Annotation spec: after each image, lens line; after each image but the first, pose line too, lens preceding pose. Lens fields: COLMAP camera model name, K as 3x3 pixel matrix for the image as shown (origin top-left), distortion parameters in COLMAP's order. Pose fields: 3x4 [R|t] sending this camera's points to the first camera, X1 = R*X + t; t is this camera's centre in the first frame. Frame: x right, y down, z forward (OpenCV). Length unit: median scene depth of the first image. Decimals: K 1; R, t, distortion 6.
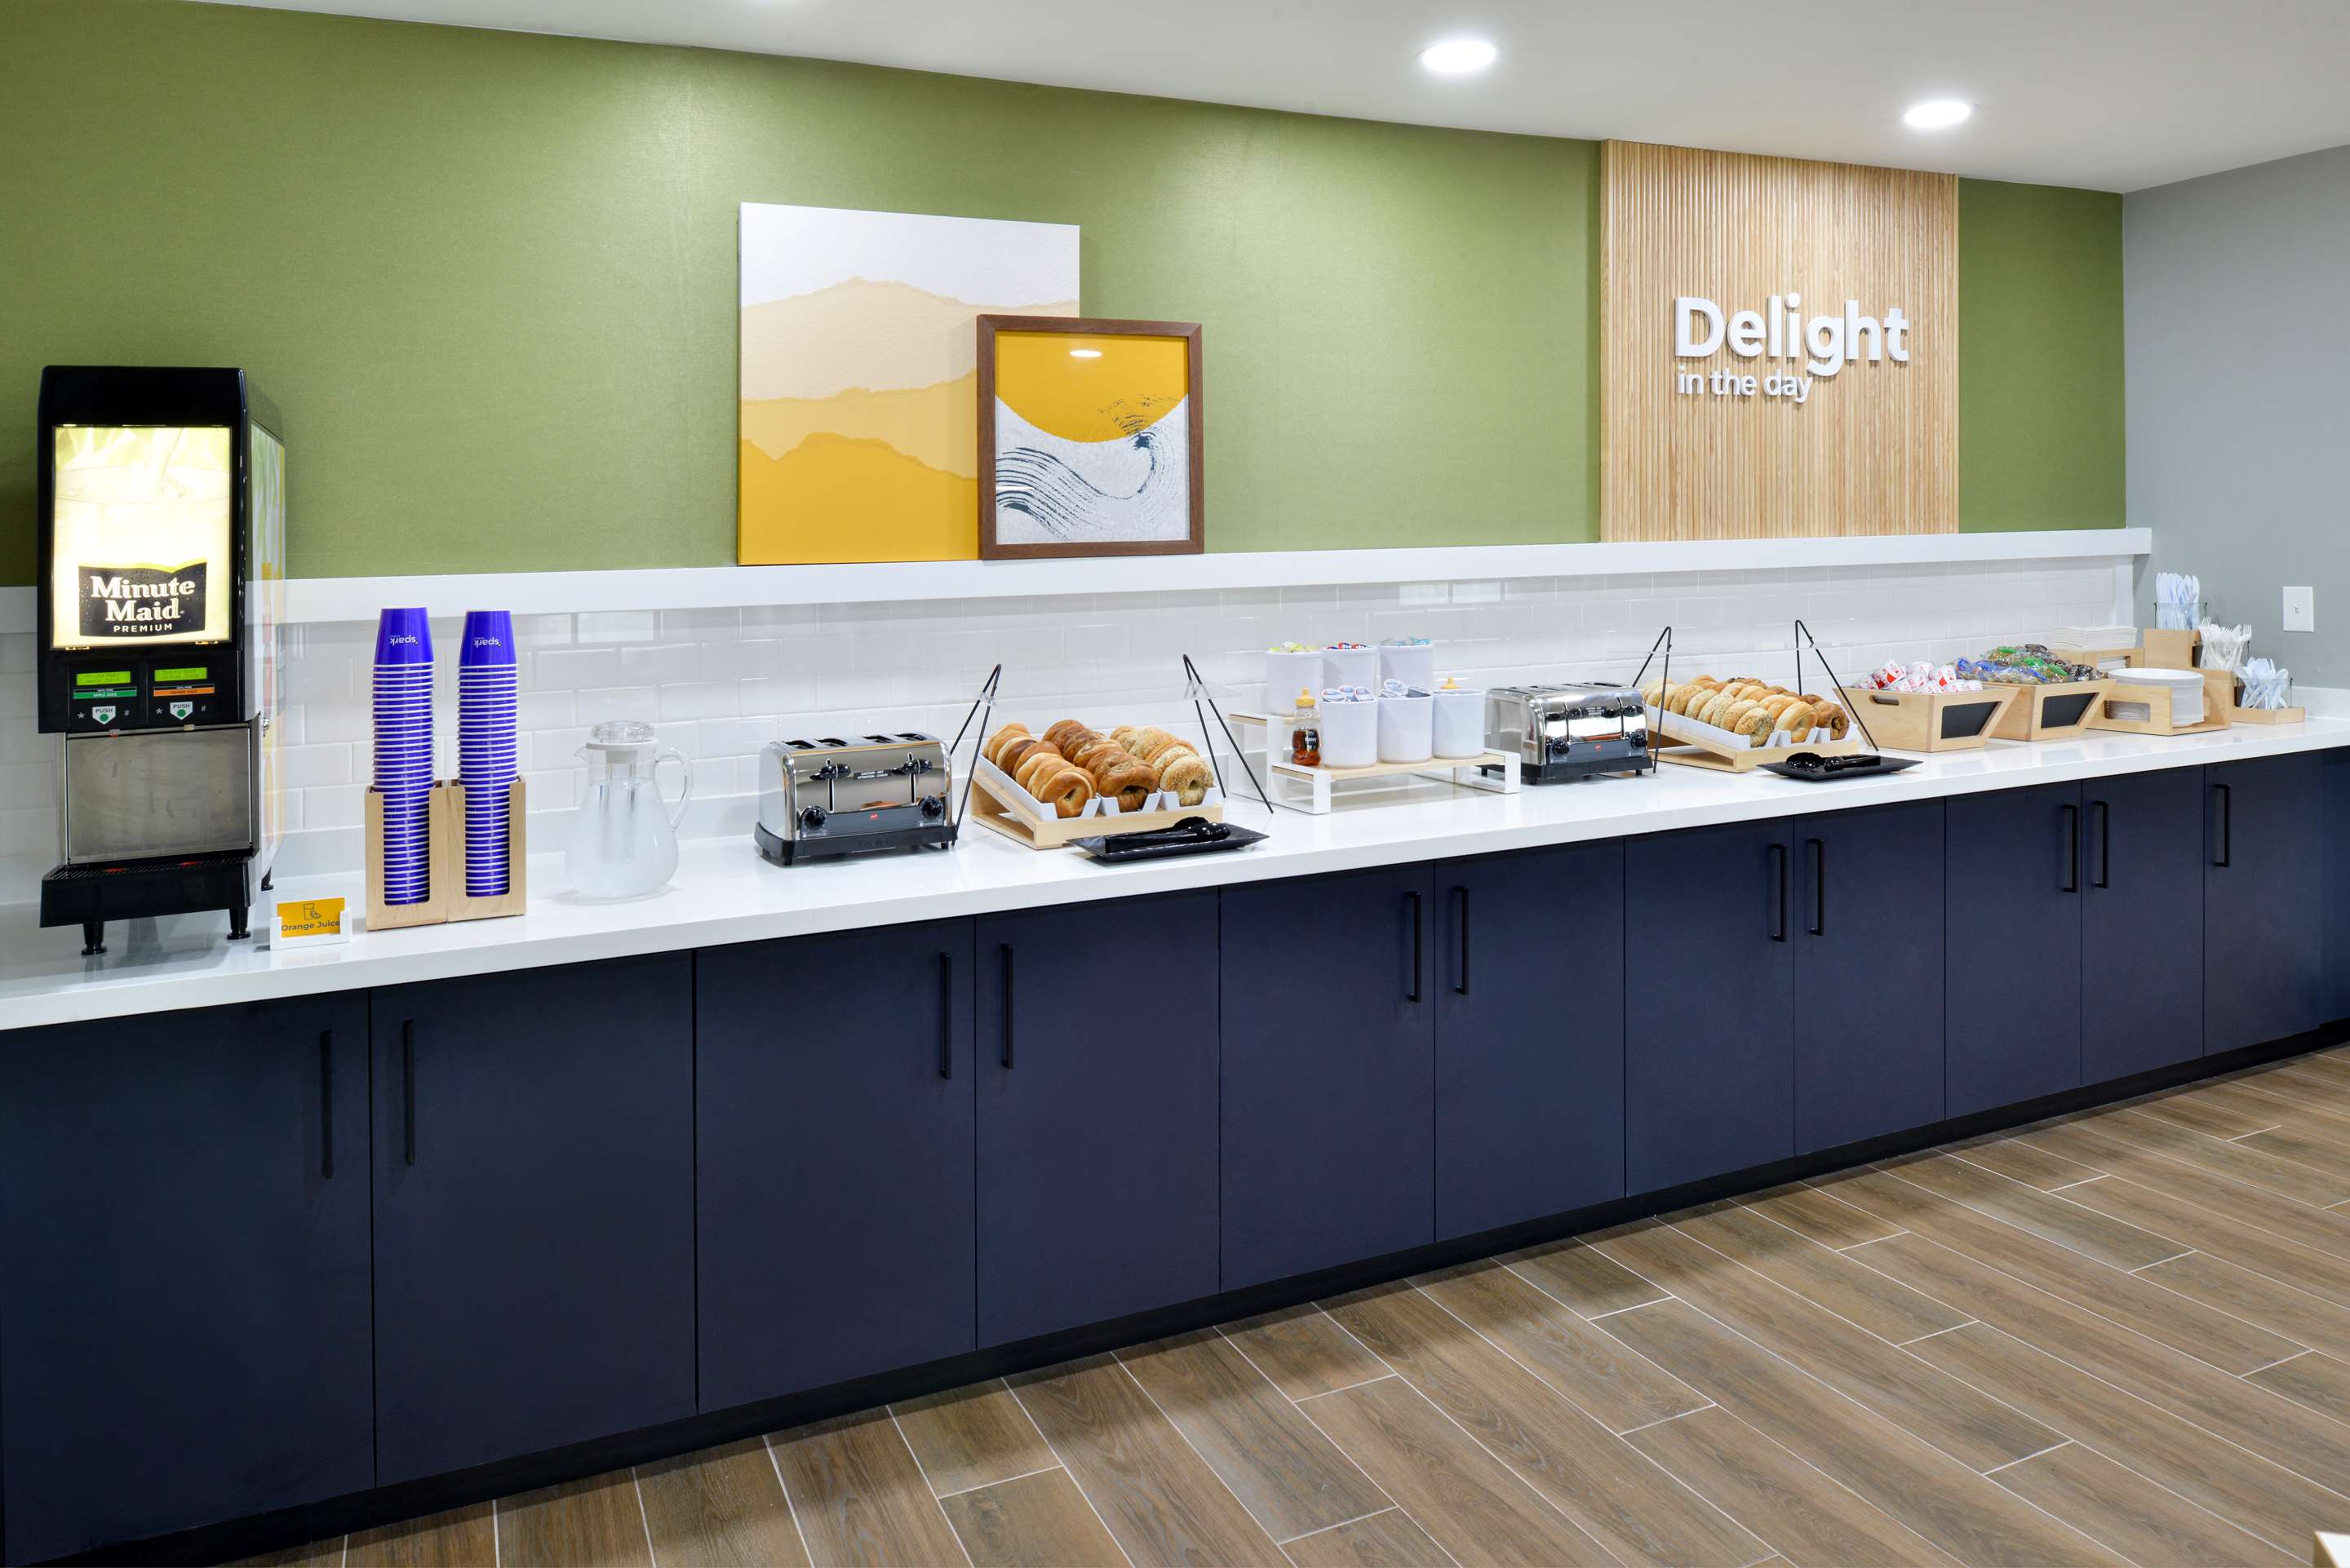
lens RADIAL K [[1665.0, 0, 1177.7], [0, 1665.0, 589.2], [0, 0, 1]] dist [-0.010182, -0.002339]
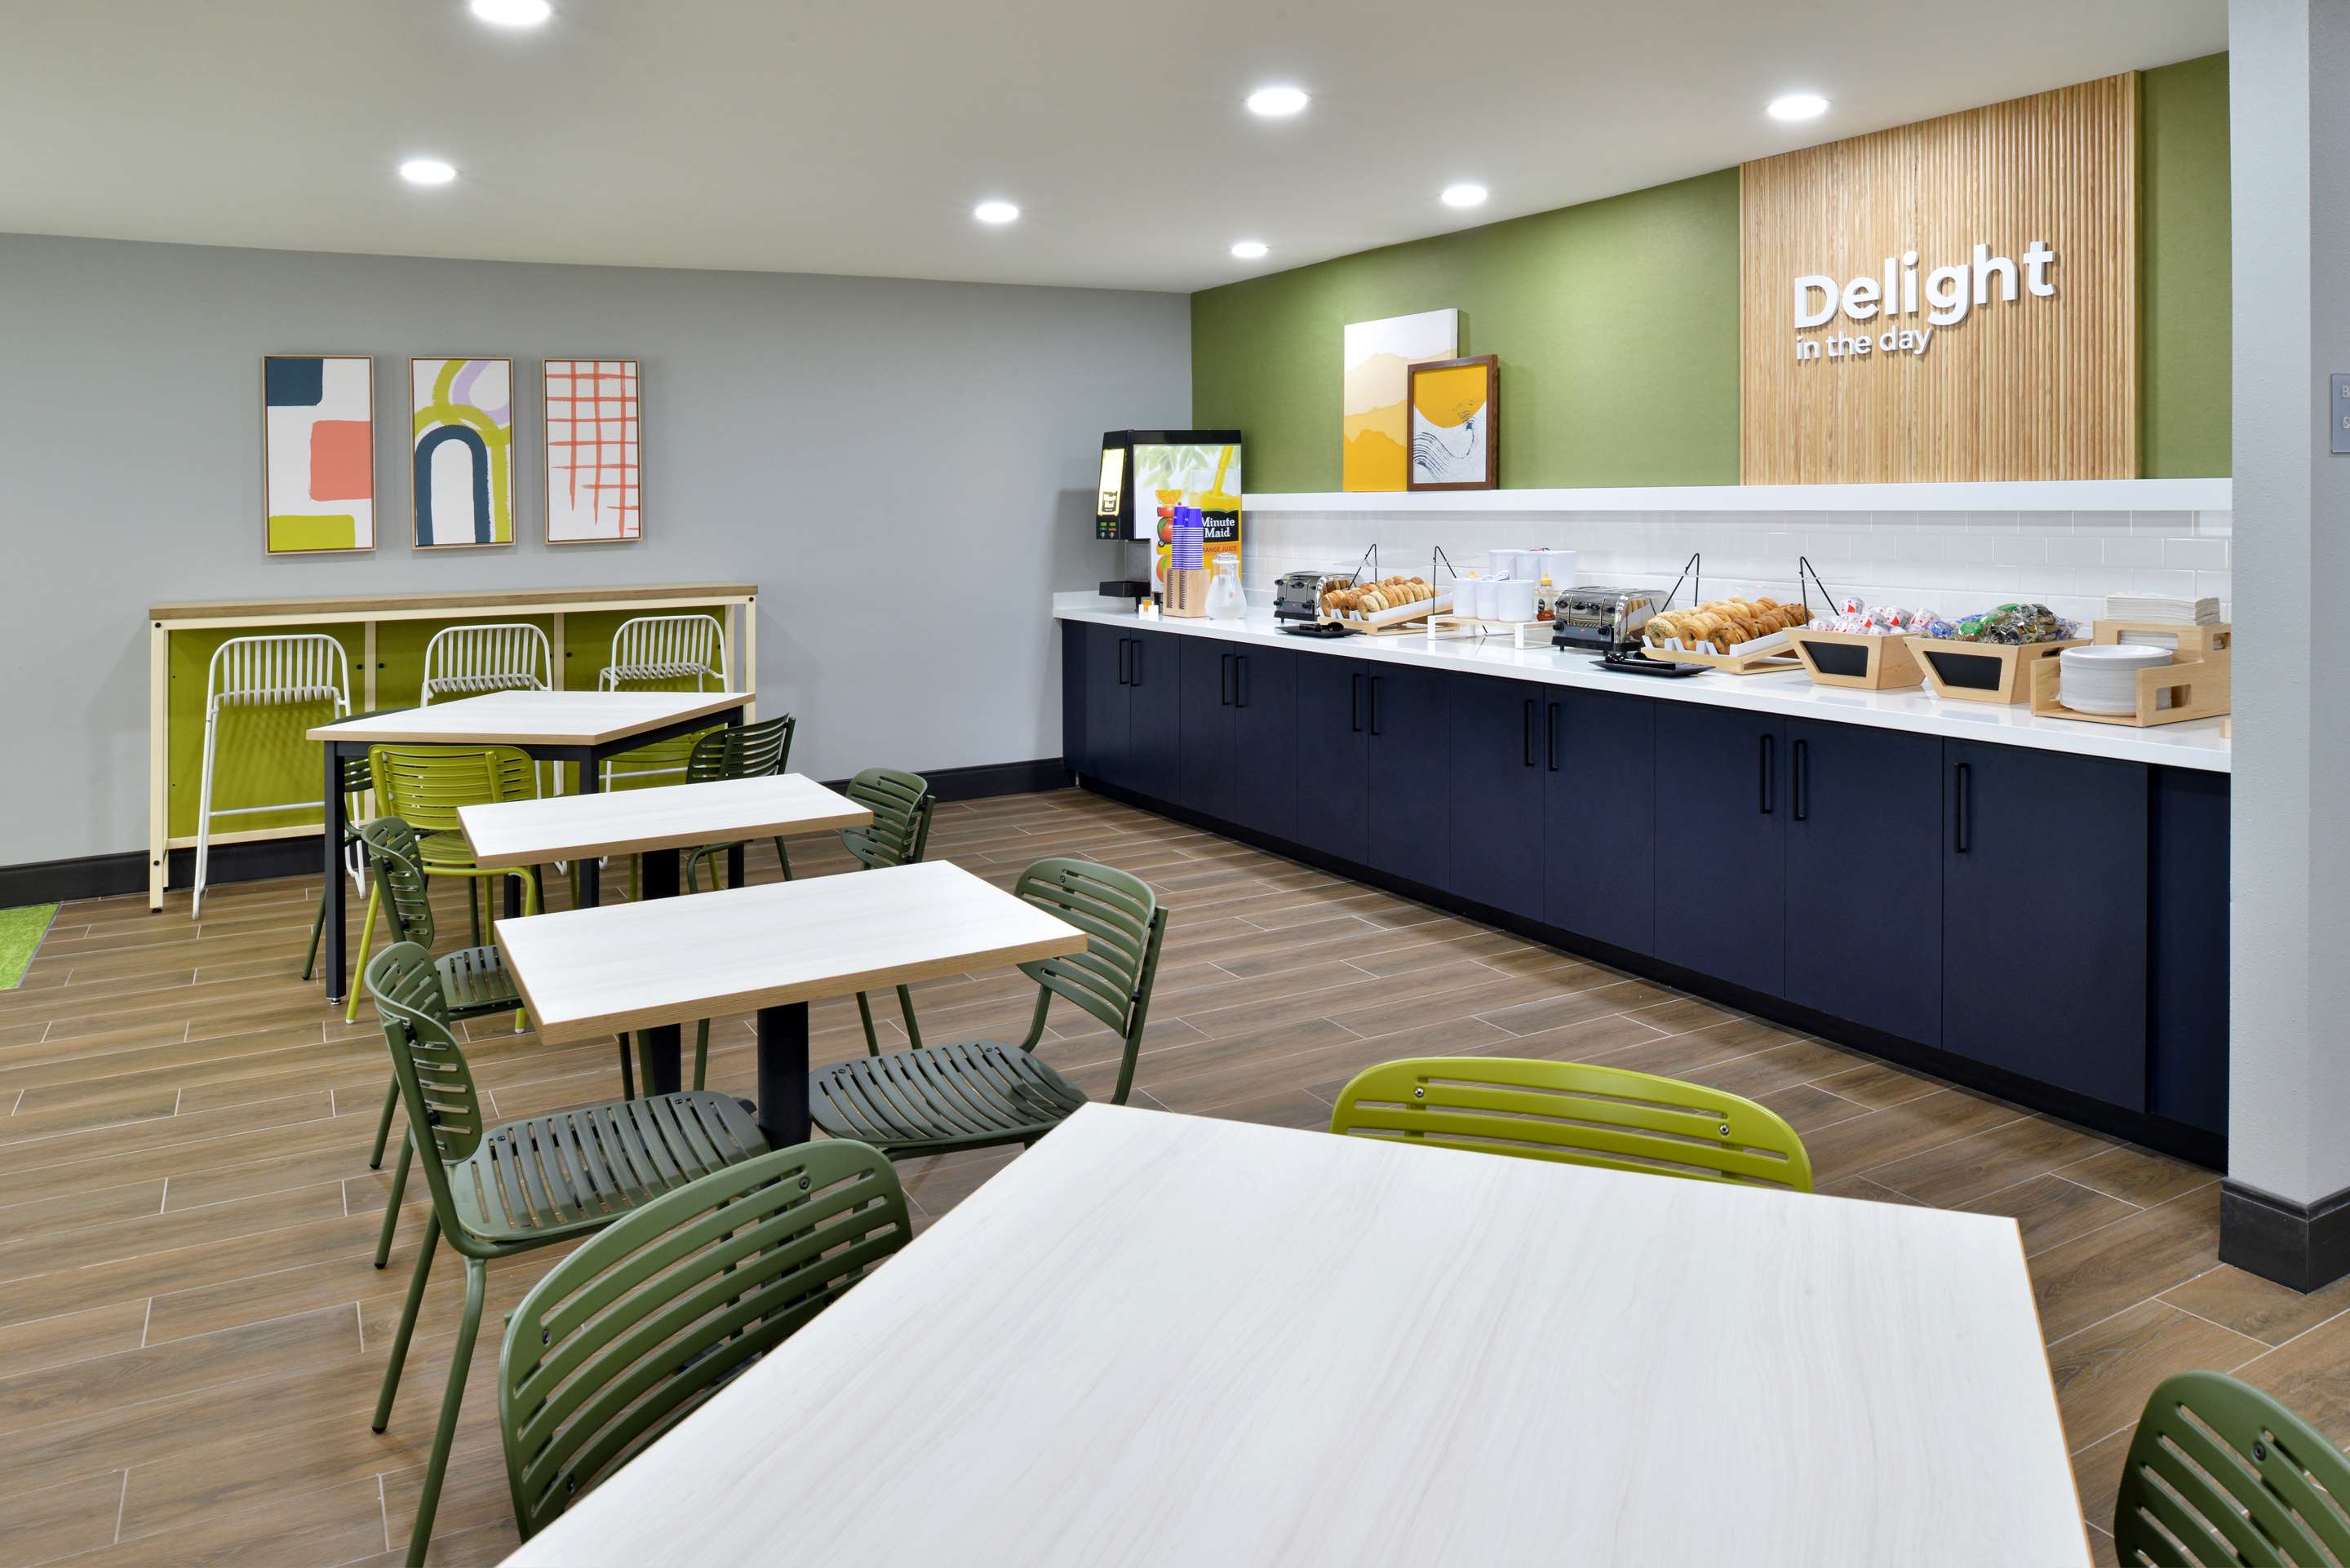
lens RADIAL K [[1617.6, 0, 1184.8], [0, 1617.6, 512.6], [0, 0, 1]] dist [-0.009661, -0.003204]
pose [[0.080747, 0.029611, -0.996295, 1.652282], [-0.020568, 0.999395, 0.028036, -0.038254], [0.996522, 0.018228, 0.081308, 0.558520]]
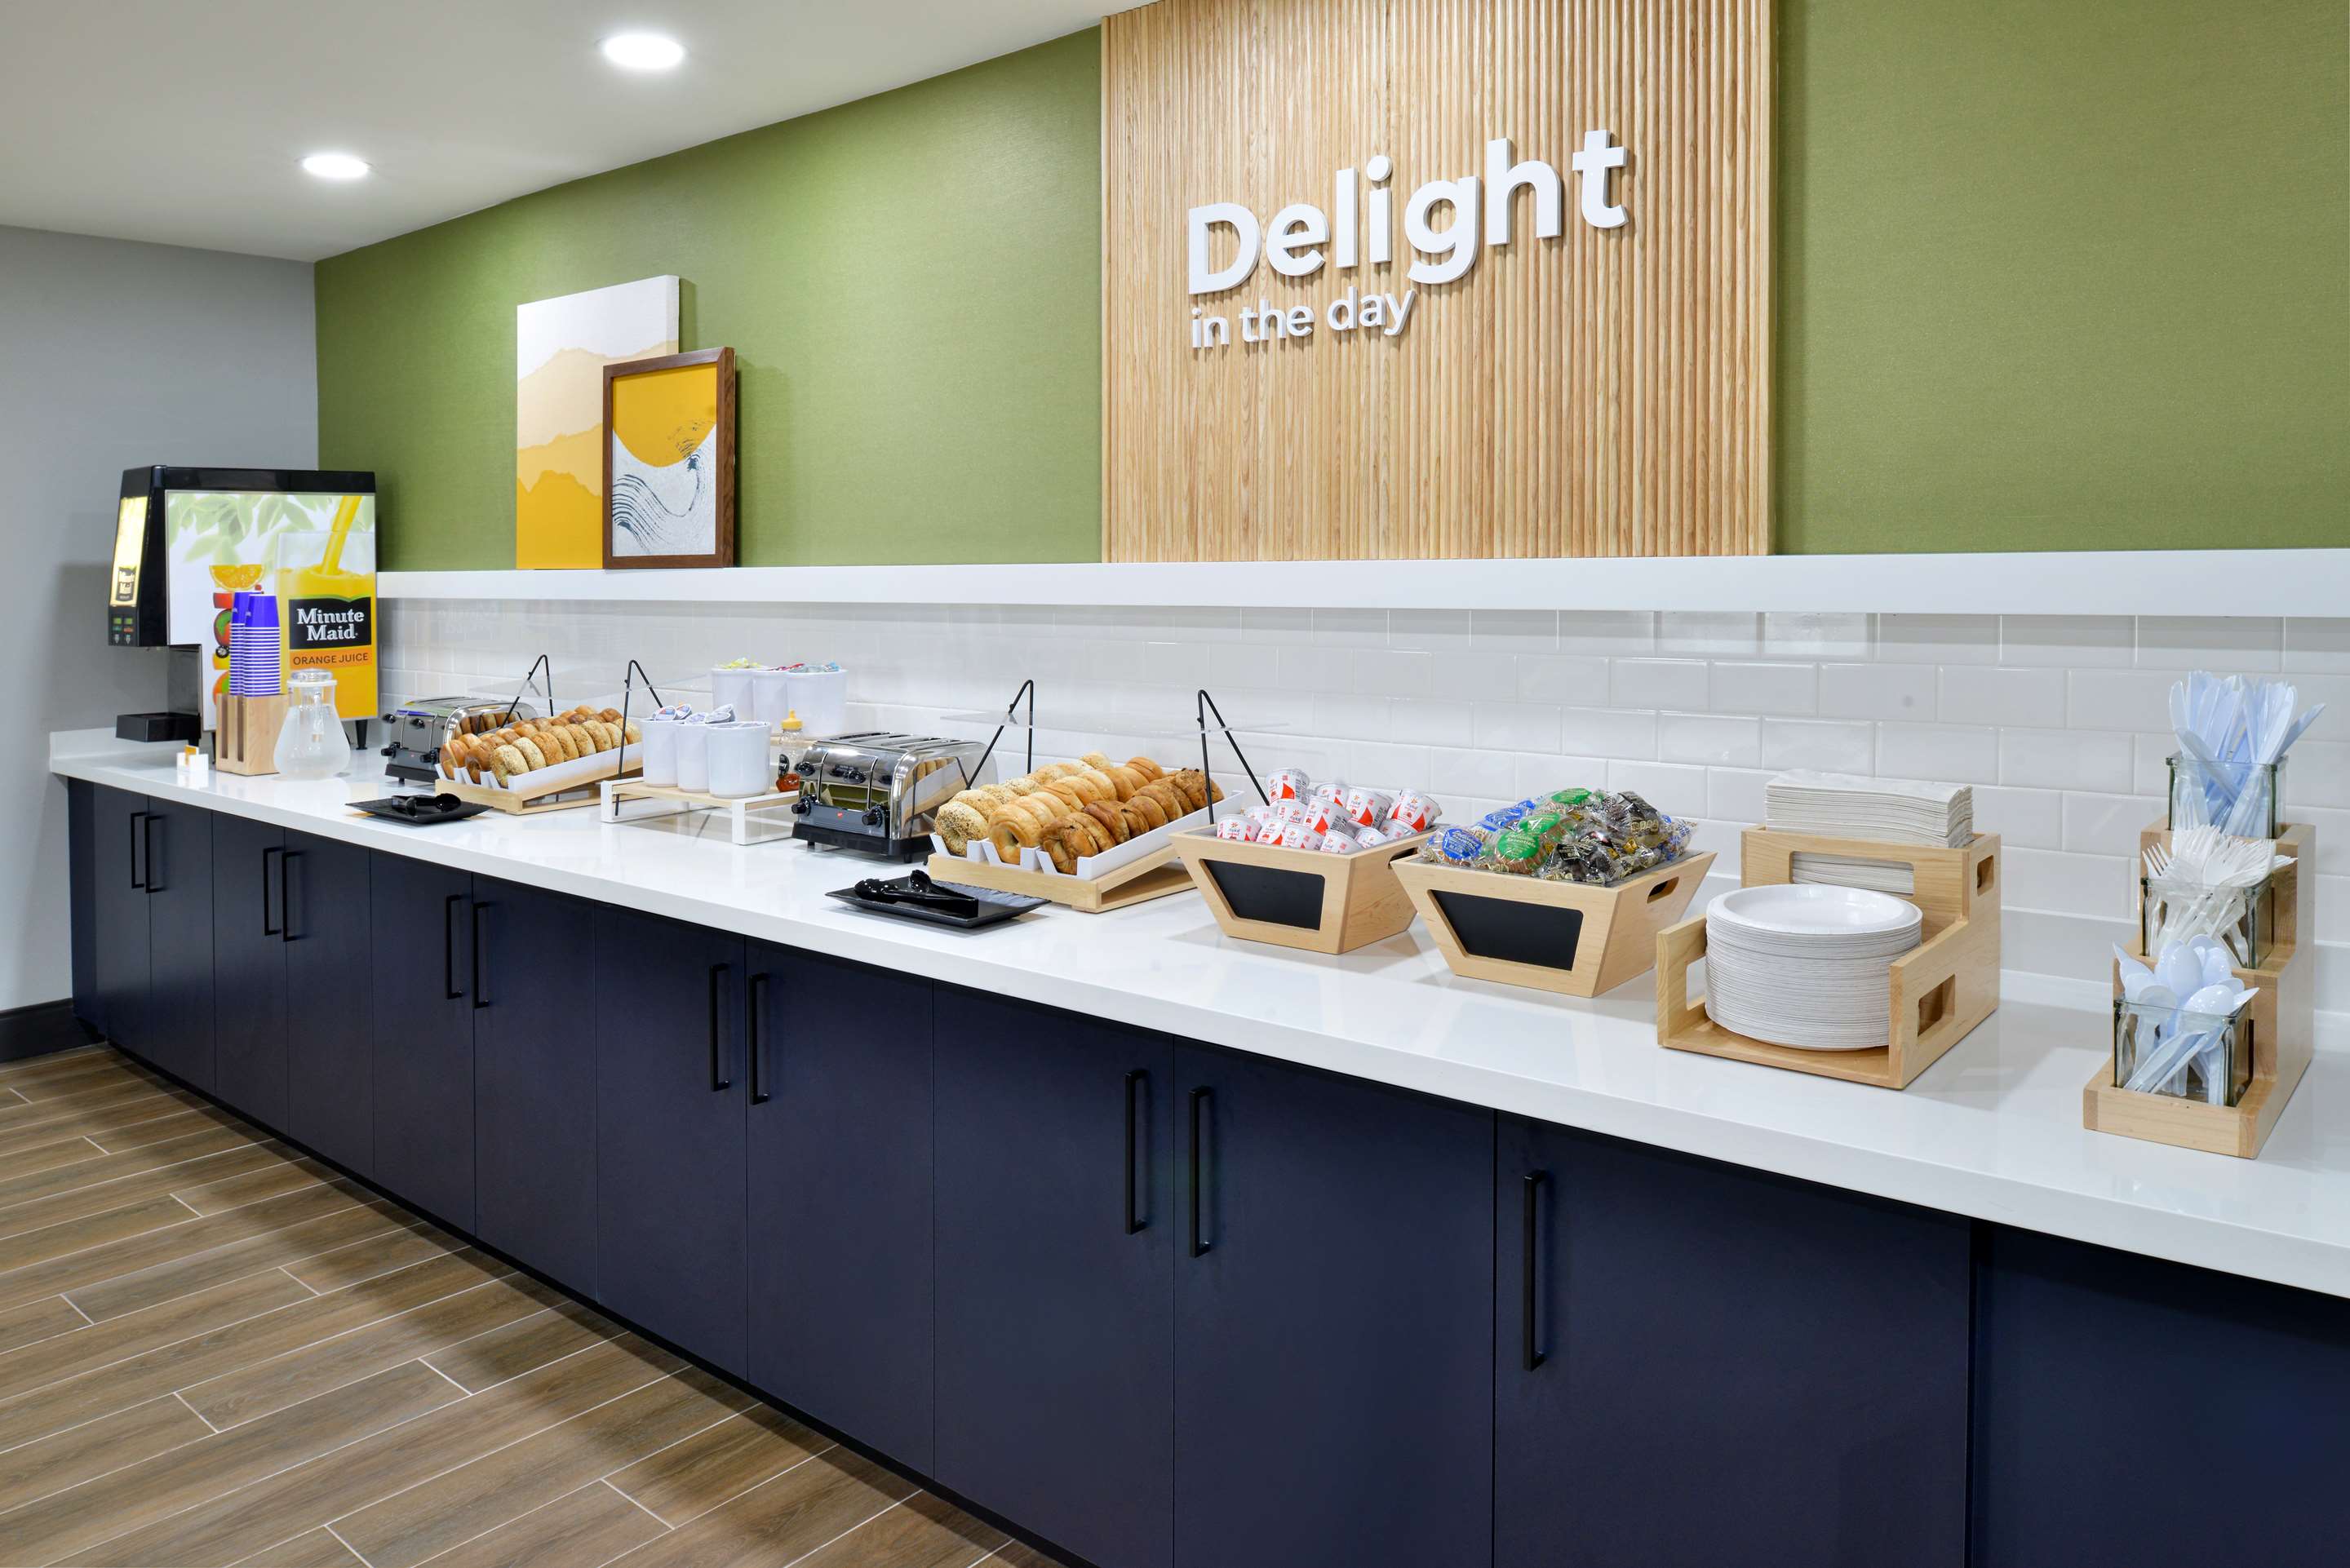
lens RADIAL K [[1635.2, 0, 1168.8], [0, 1635.2, 596.0], [0, 0, 1]] dist [-0.010146, -0.007962]
pose [[0.420865, 0.034085, -0.906483, 1.073936], [-0.028623, 0.999295, 0.024285, -0.036663], [0.906672, 0.015726, 0.421544, 0.827953]]
